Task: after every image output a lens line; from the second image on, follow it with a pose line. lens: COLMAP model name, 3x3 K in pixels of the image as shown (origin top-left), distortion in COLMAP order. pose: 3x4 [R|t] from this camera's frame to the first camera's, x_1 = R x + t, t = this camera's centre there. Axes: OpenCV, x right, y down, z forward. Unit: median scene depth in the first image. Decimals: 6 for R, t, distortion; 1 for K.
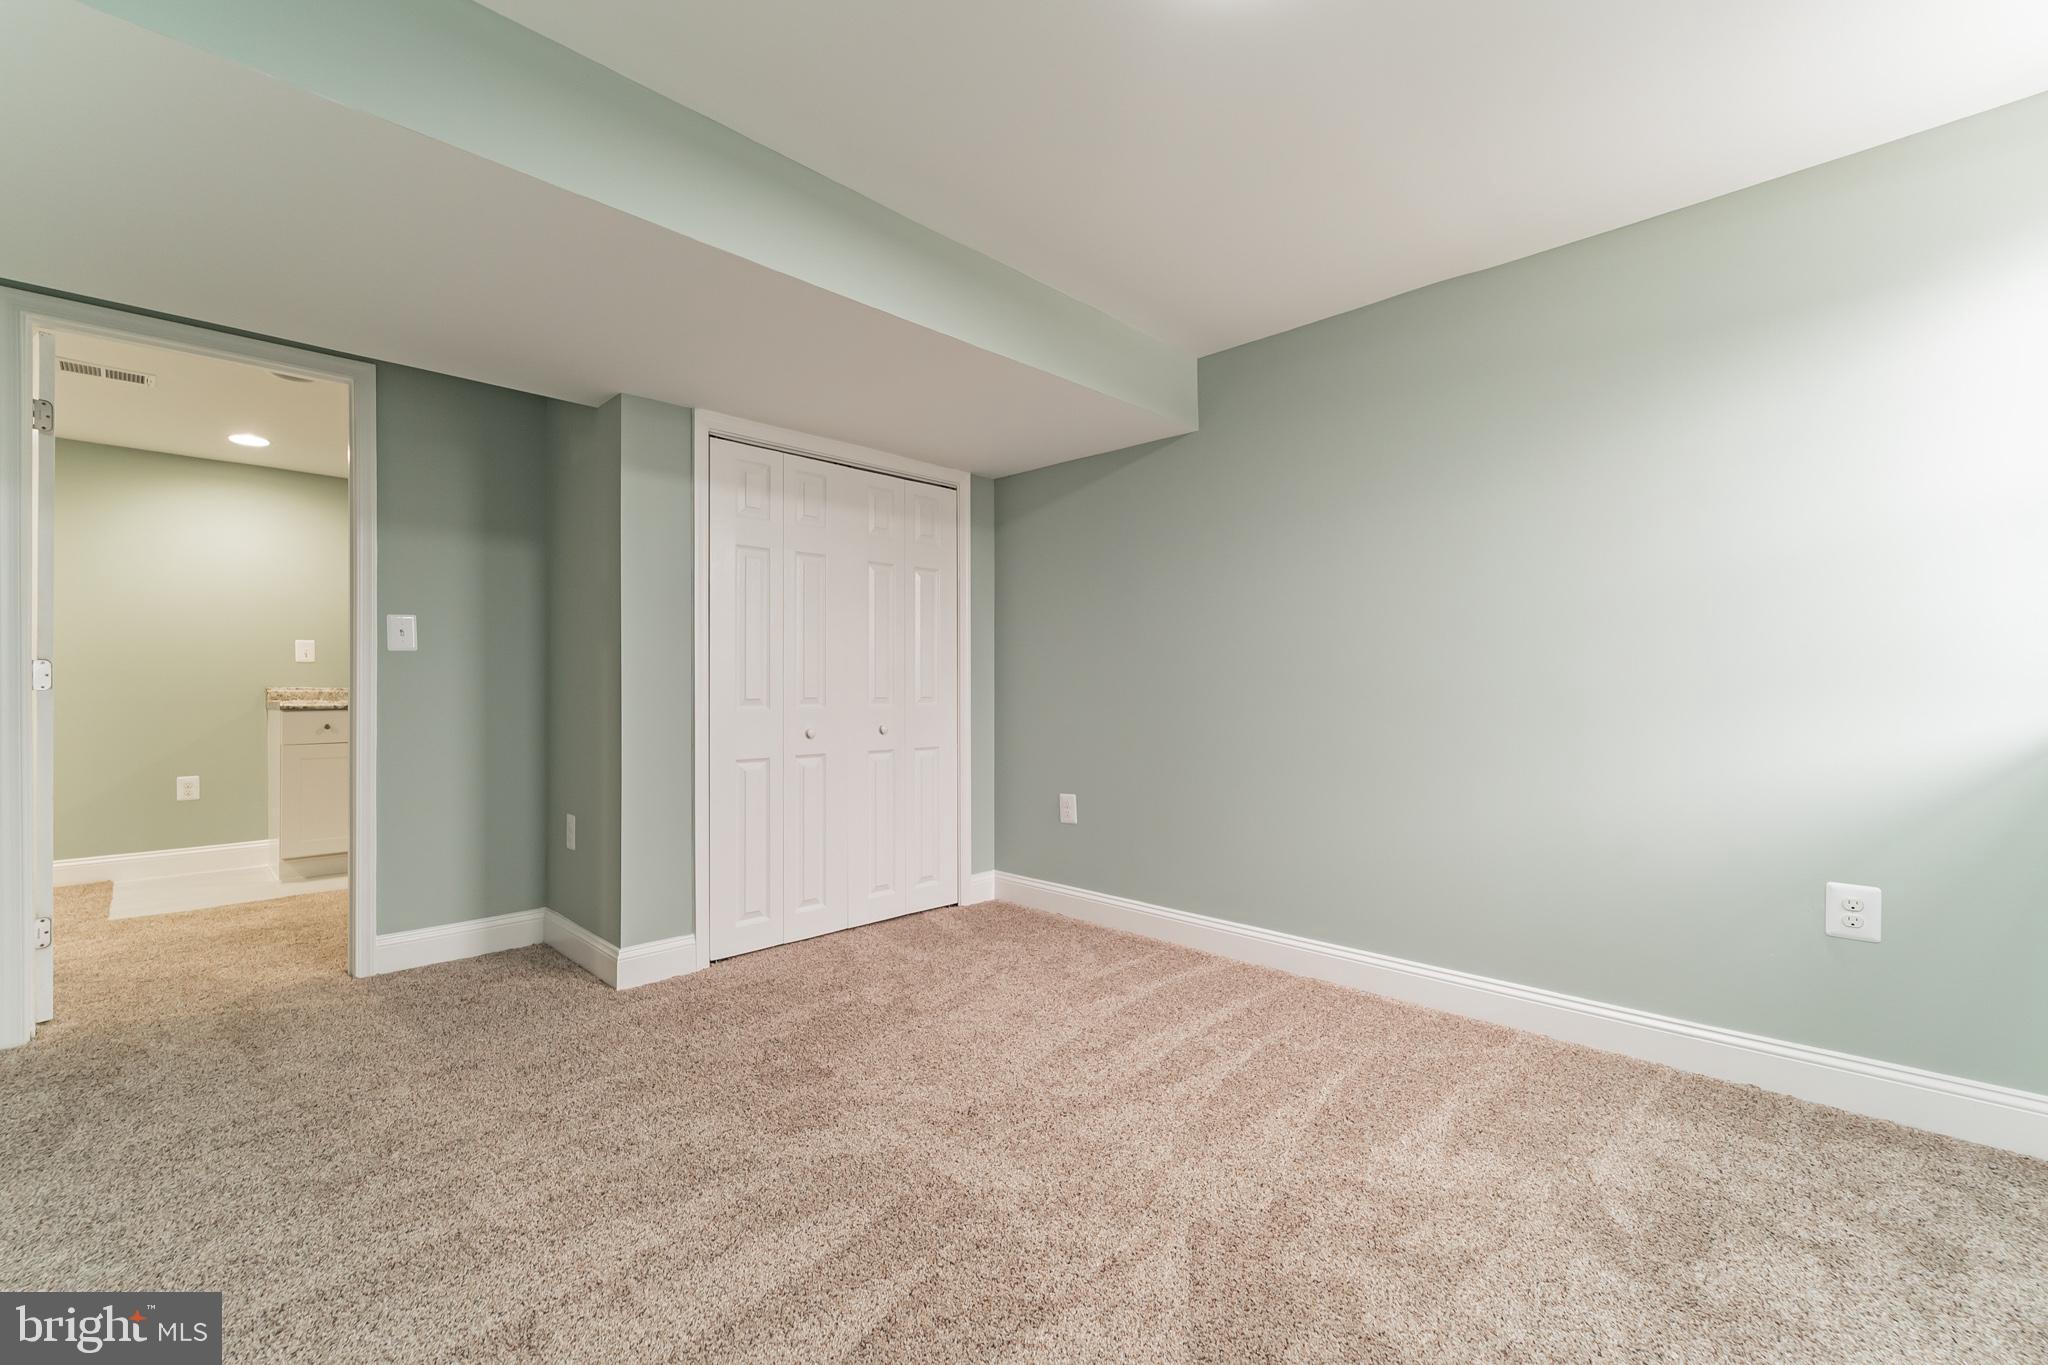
lens RADIAL K [[853.0, 0, 978.1], [0, 853.0, 693.0], [0, 0, 1]] dist [0.006182, -0.001968]
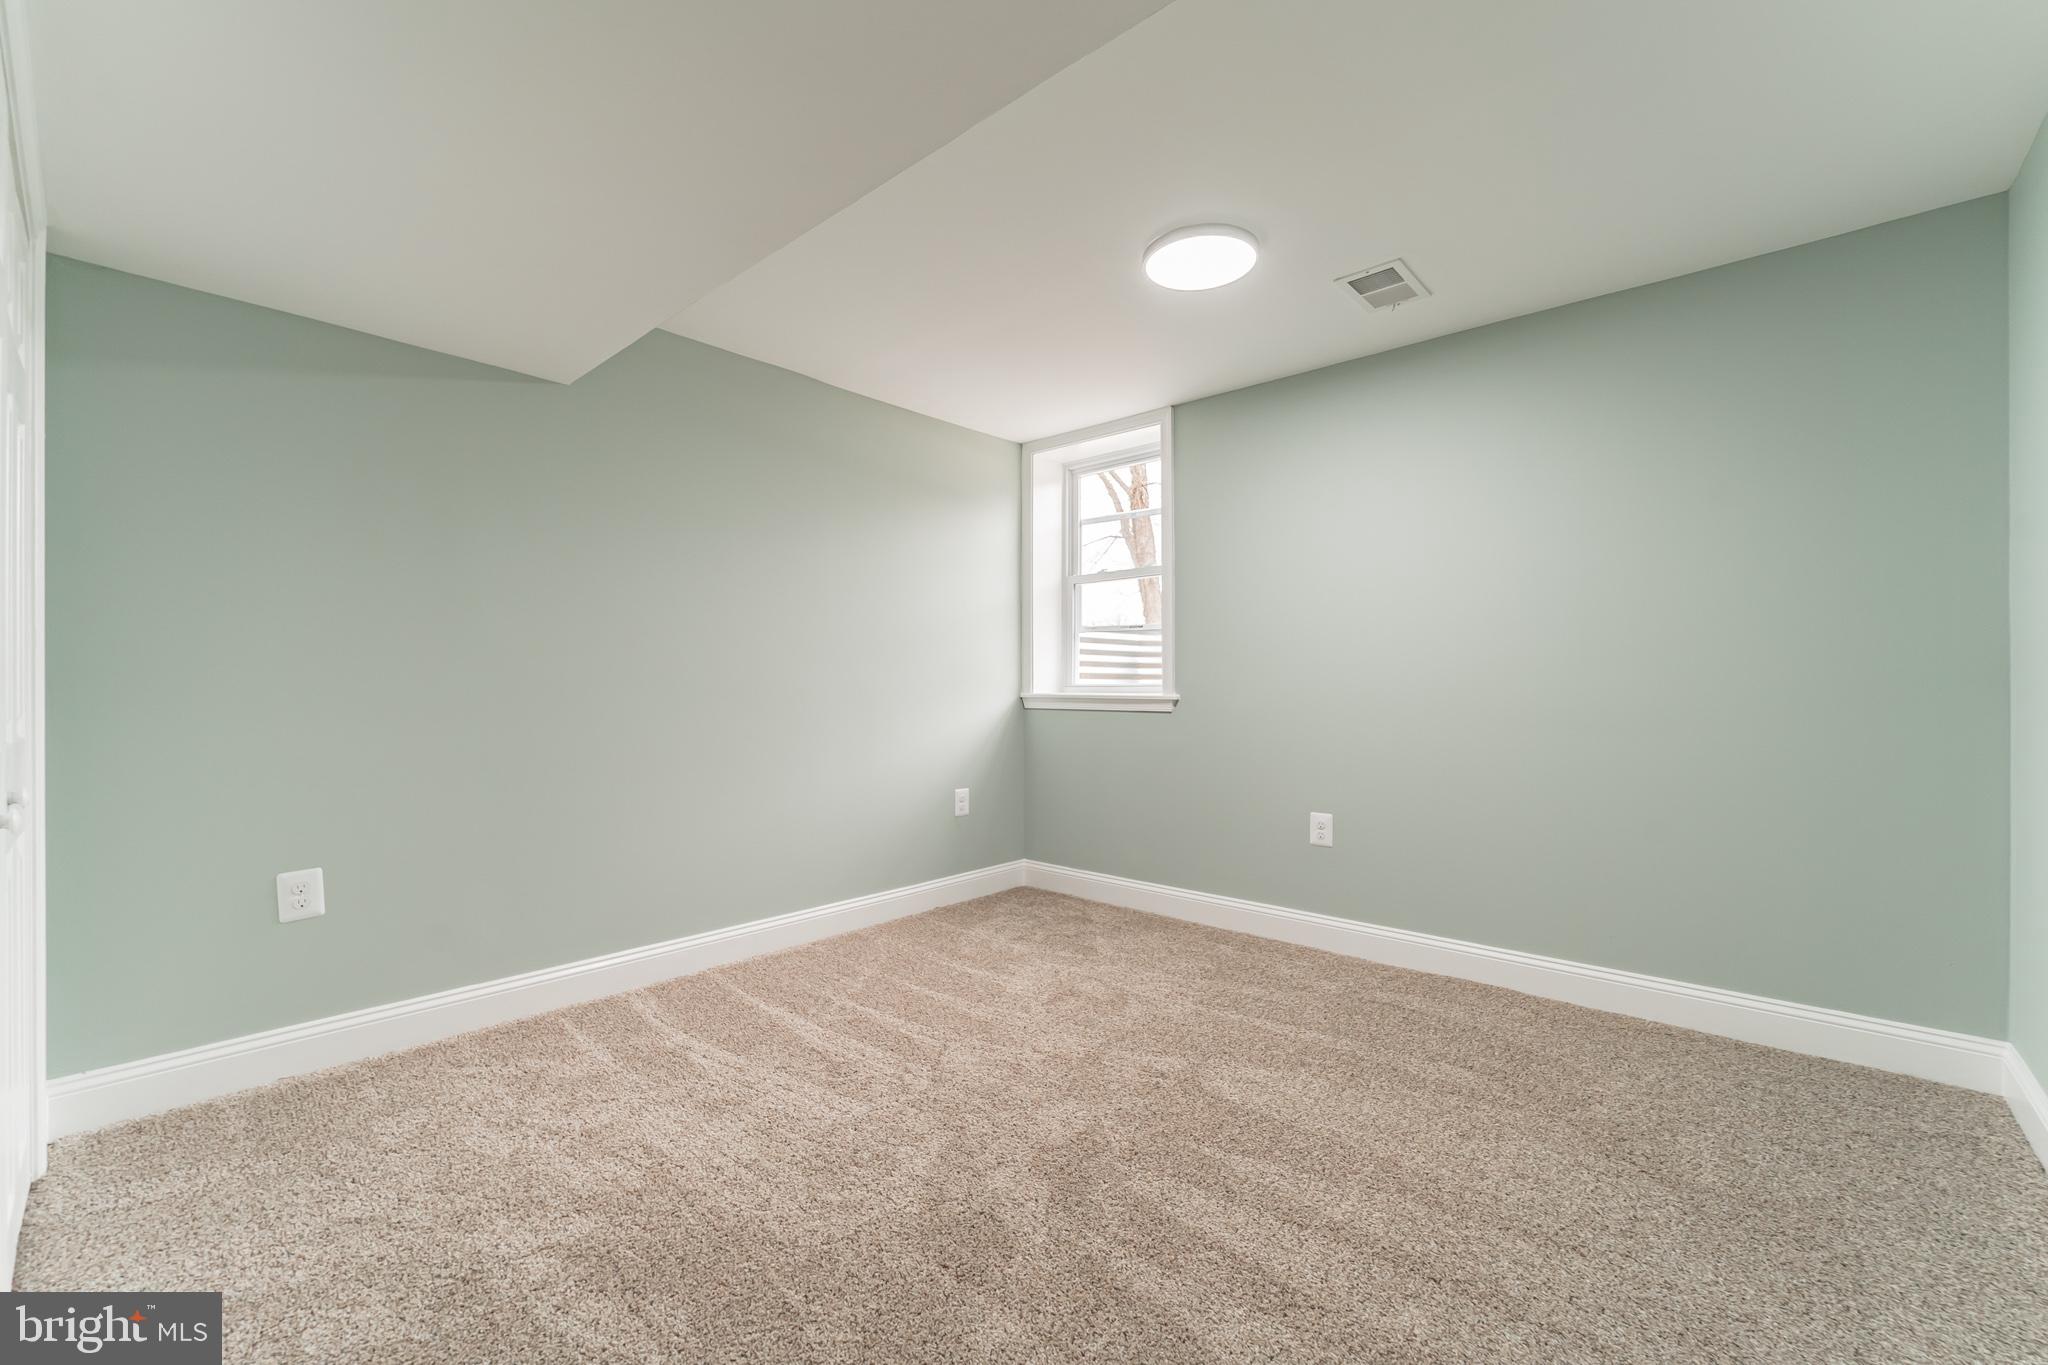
lens RADIAL K [[853.0, 0, 1024.6], [0, 853.0, 682.9], [0, 0, 1]] dist [0.006182, -0.001968]
pose [[-0.075216, 0.007110, 0.997142, -0.851703], [0.006877, 0.999954, -0.006611, -0.010119], [-0.997144, 0.006360, -0.075262, 0.854473]]
